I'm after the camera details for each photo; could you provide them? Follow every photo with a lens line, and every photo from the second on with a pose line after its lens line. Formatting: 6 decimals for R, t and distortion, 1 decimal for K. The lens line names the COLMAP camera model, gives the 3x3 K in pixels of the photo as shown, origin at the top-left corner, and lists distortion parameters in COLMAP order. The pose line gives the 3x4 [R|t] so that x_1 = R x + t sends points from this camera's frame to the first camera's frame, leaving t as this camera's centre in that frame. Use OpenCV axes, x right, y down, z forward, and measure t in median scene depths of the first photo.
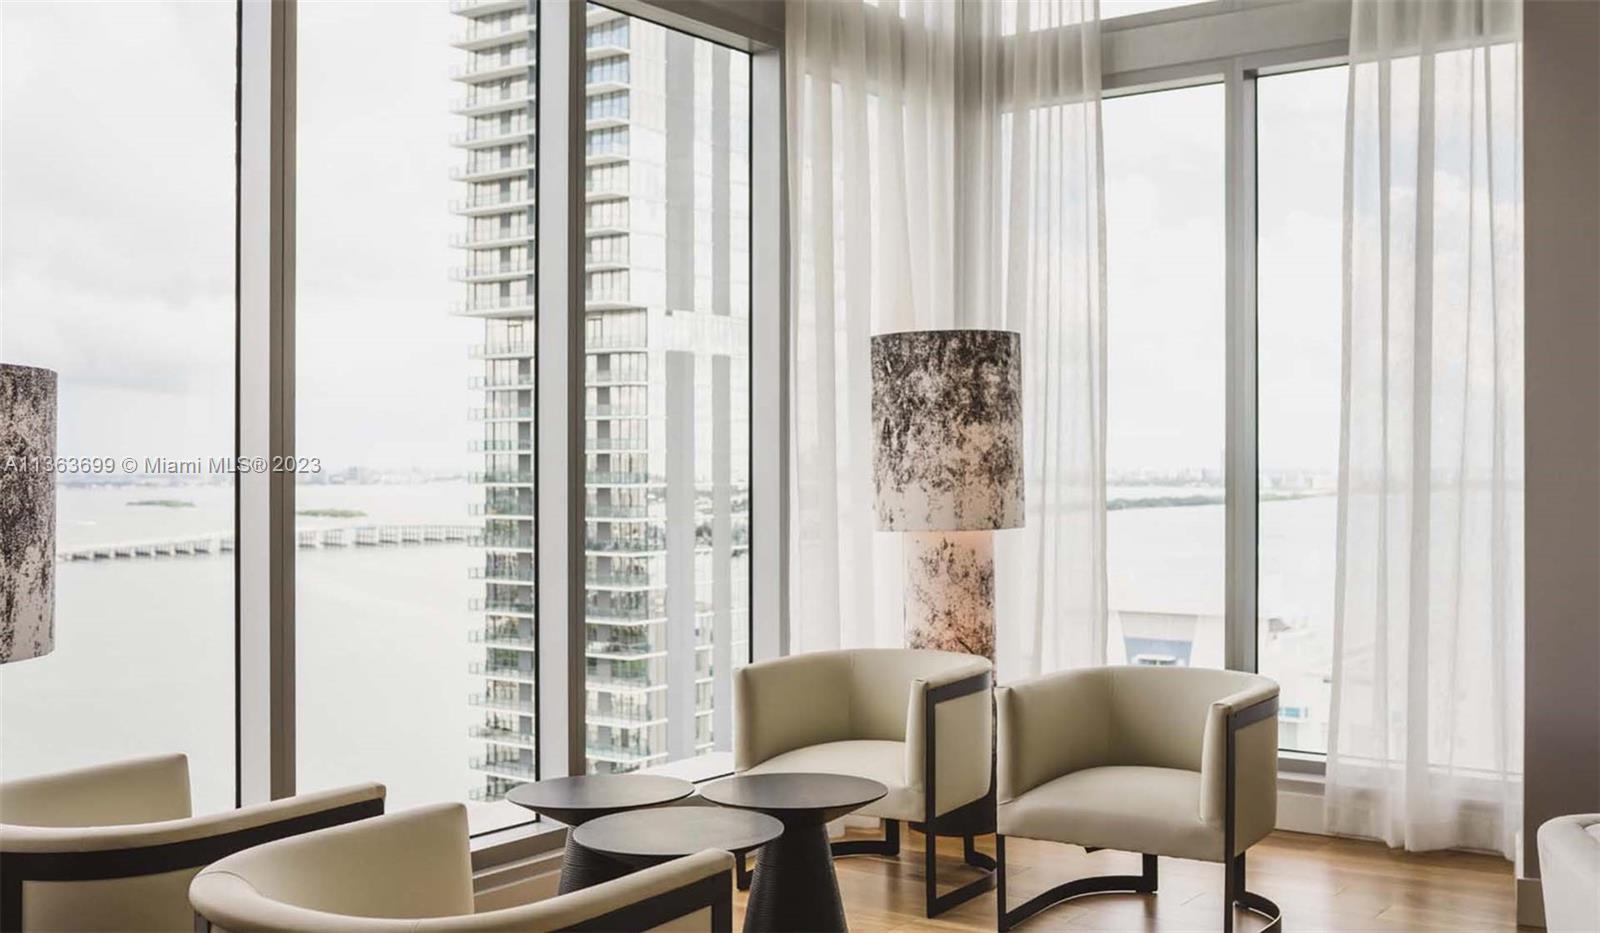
lens RADIAL K [[1621.7, 0, 796.1], [0, 1621.7, 422.6], [0, 0, 1]] dist [0.019206, 0.008870]
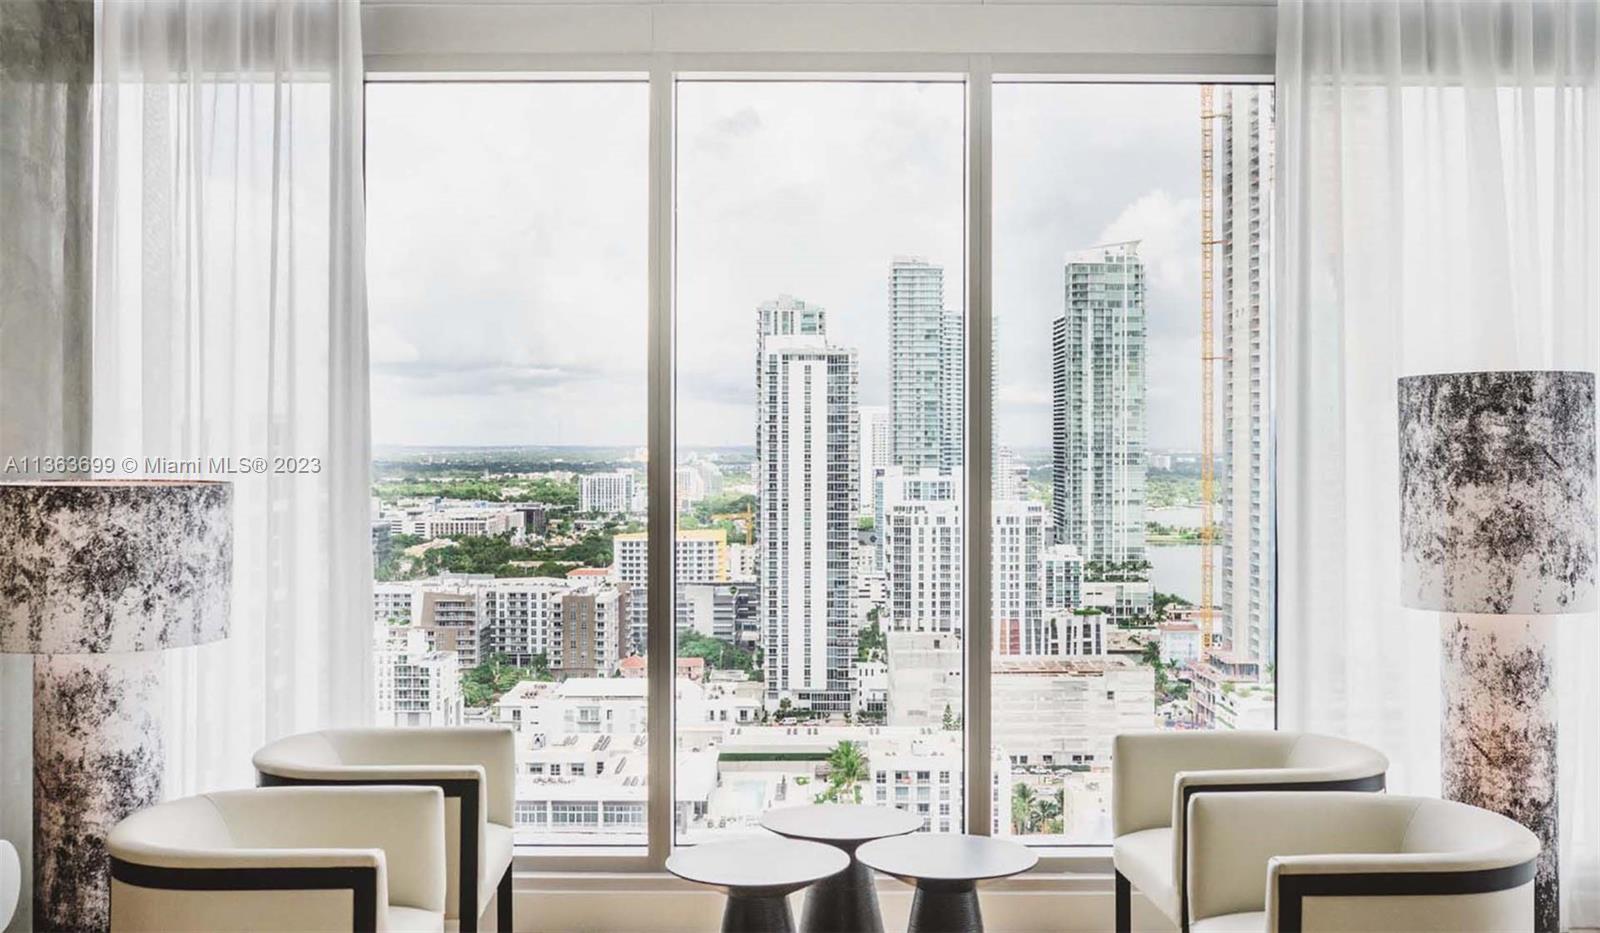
lens RADIAL K [[1621.7, 0, 796.1], [0, 1621.7, 422.6], [0, 0, 1]] dist [0.019206, 0.008870]
pose [[0.599630, -0.009313, -0.800223, 0.572669], [0.017486, 0.999846, 0.001466, -0.038720], [0.800086, -0.014872, 0.599700, 0.219529]]
